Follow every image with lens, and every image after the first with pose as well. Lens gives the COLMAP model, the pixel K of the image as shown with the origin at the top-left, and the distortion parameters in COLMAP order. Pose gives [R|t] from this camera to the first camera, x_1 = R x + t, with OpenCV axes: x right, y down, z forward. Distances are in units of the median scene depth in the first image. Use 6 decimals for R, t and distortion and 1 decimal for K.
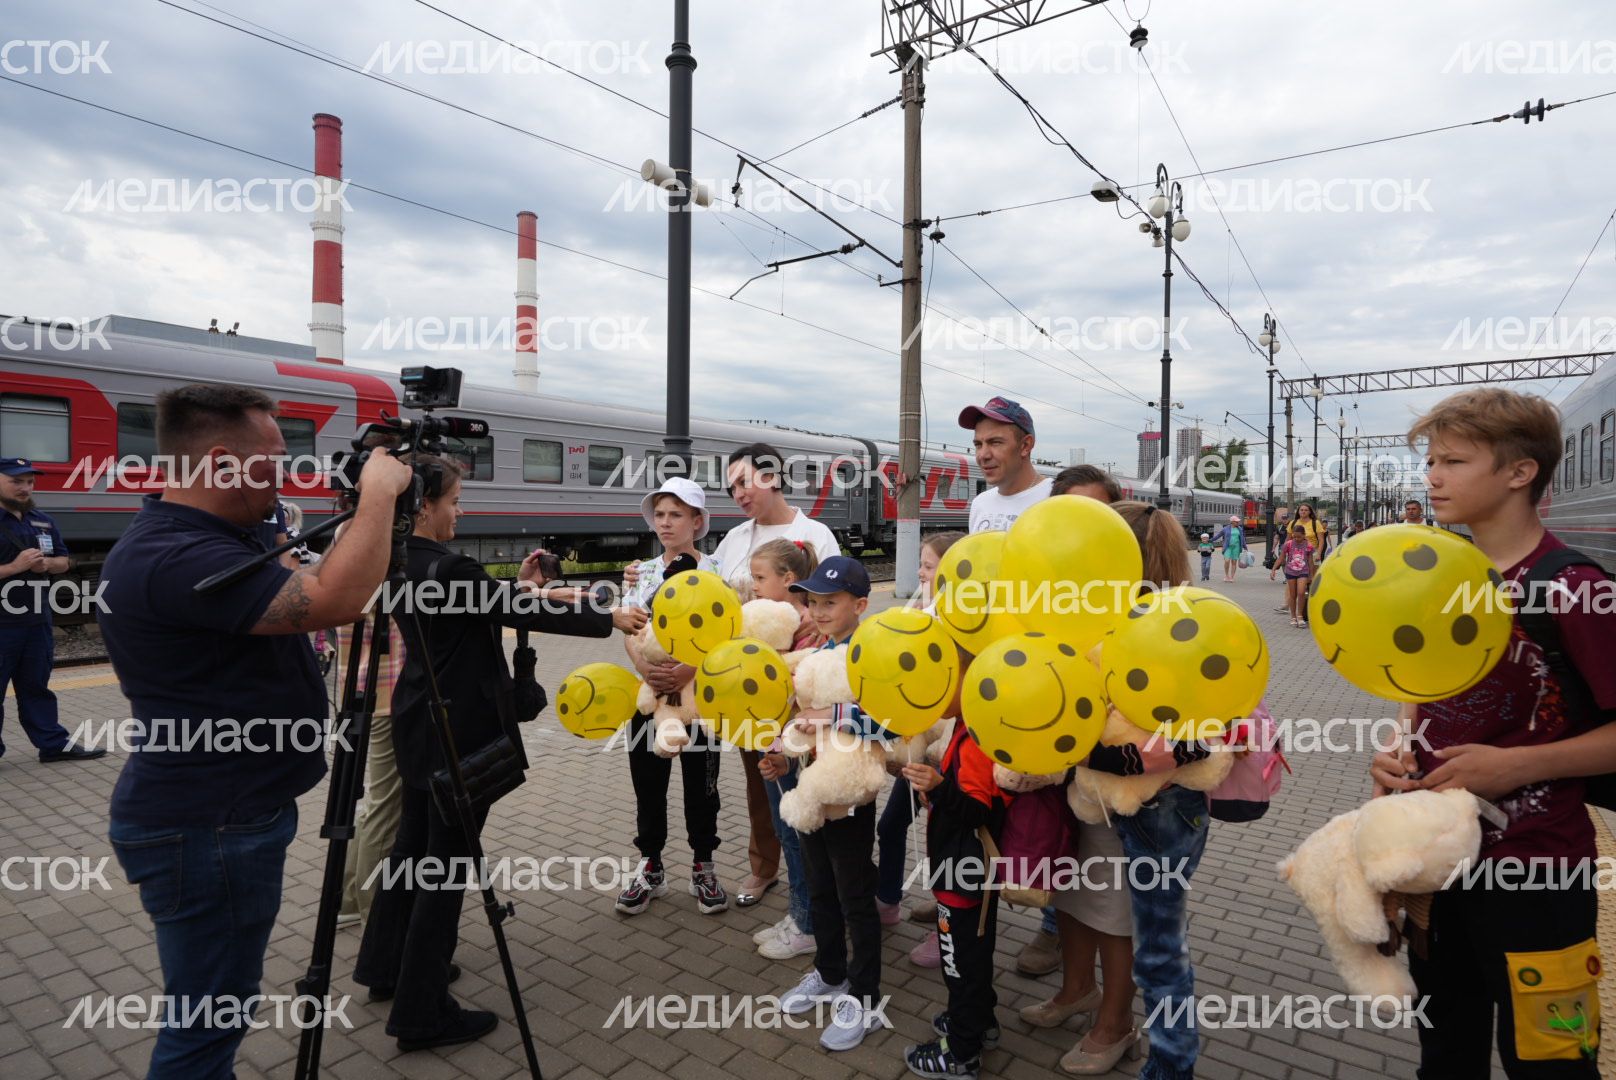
lens RADIAL K [[873.3, 0, 805.2], [0, 873.3, 541.1], [0, 0, 1]] dist [-0.003830, -0.001299]
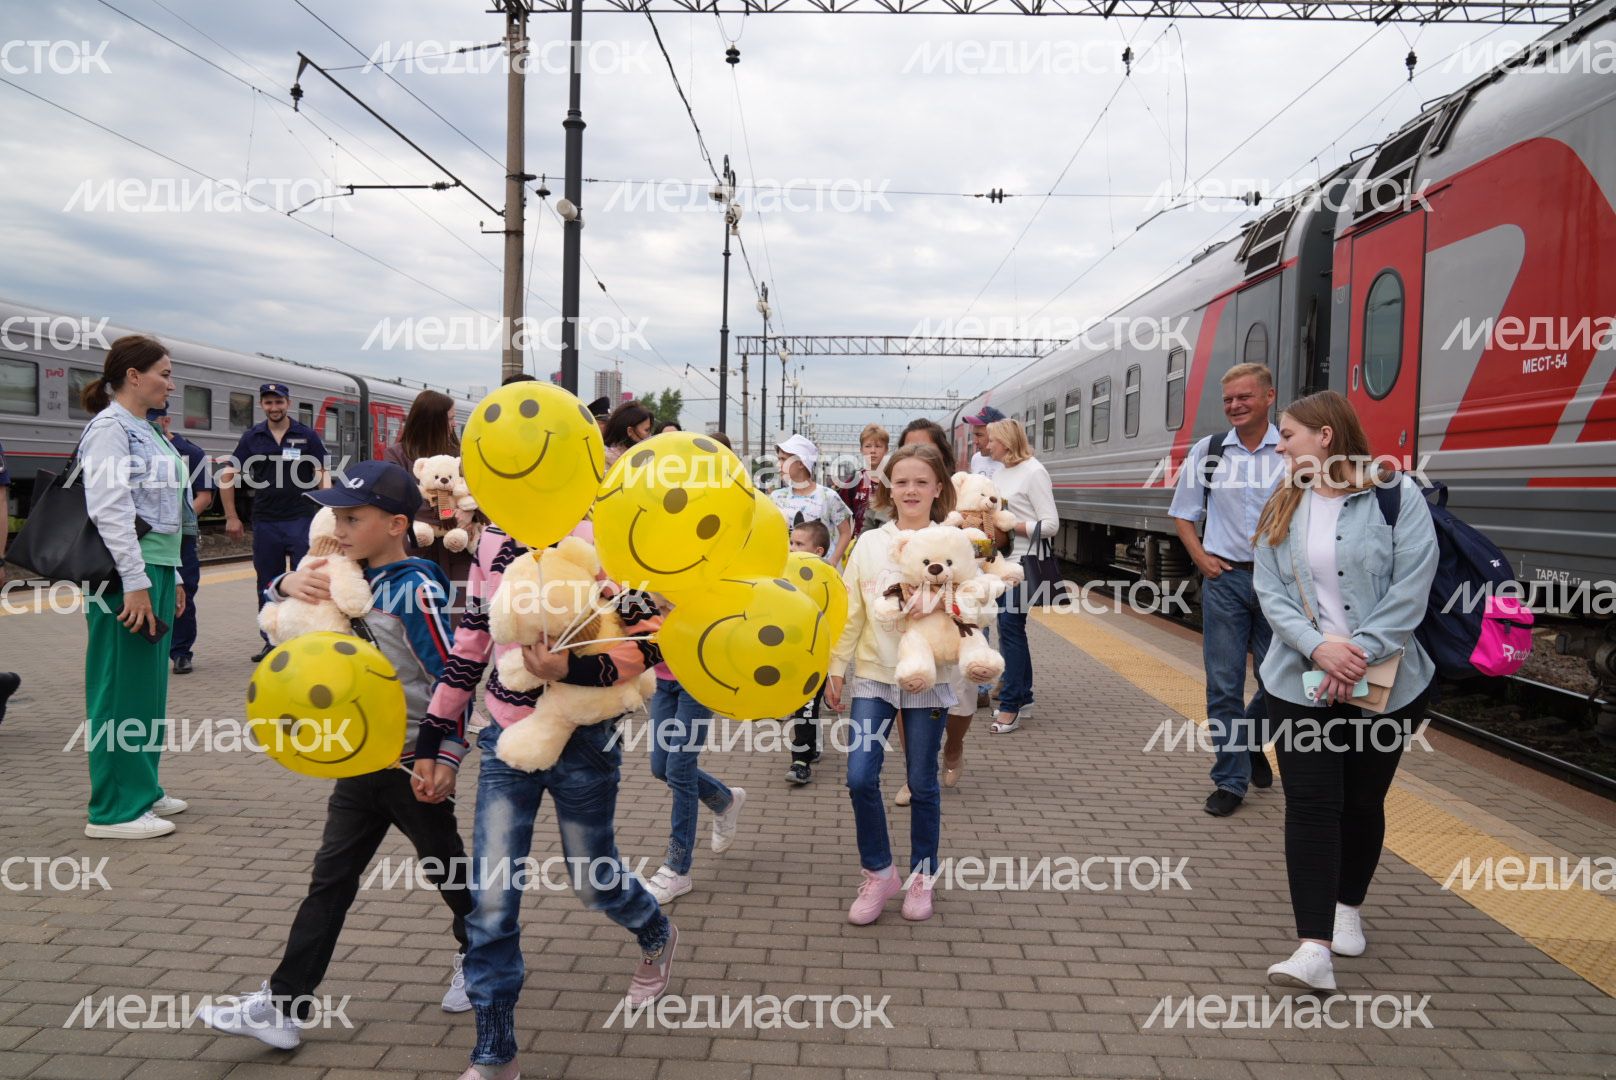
lens RADIAL K [[1093.5, 0, 796.2], [0, 1093.5, 528.9], [0, 0, 1]] dist [-0.005424, -0.001728]
pose [[0.833707, -0.009007, 0.552133, -0.383722], [-0.004759, 0.999713, 0.023494, 0.014438], [-0.552186, -0.022214, 0.833425, -0.292230]]
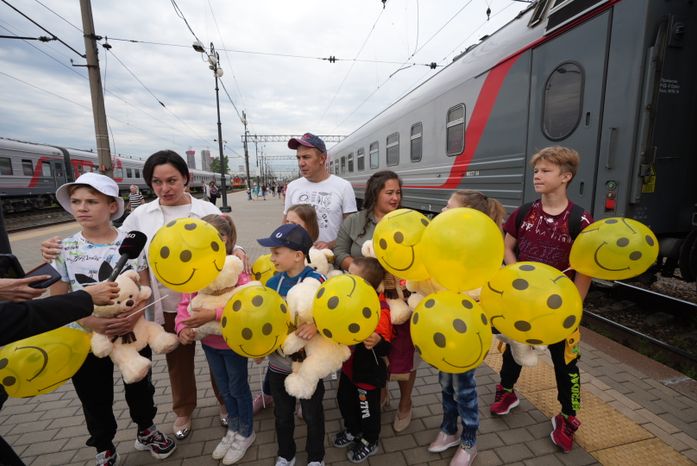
lens RADIAL K [[310.4, 0, 347.1], [0, 310.4, 229.9], [0, 0, 1]] dist [-0.004792, 0.000457]
pose [[0.674282, -0.127419, 0.727398, -0.059380], [0.037288, 0.989620, 0.138788, -0.009885], [-0.737532, -0.066459, 0.672034, 0.101863]]
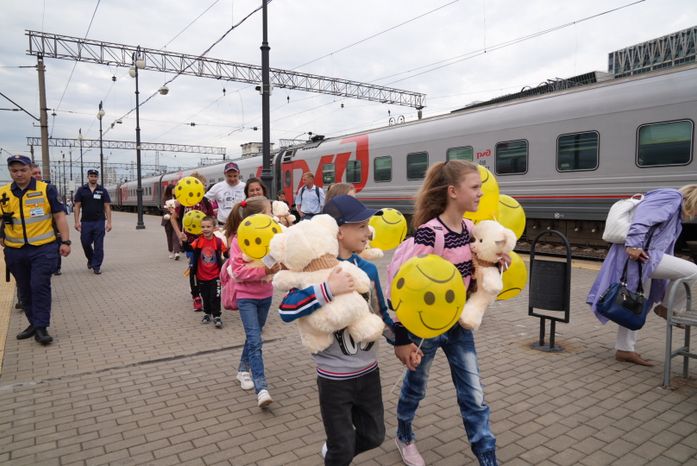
lens RADIAL K [[471.6, 0, 342.6], [0, 471.6, 230.7], [0, 0, 1]] dist [-0.005424, -0.001728]
pose [[0.360759, -0.069853, 0.930040, -1.397703], [0.031519, 0.997535, 0.062696, 0.016088], [-0.932126, 0.006696, 0.362071, -0.813660]]
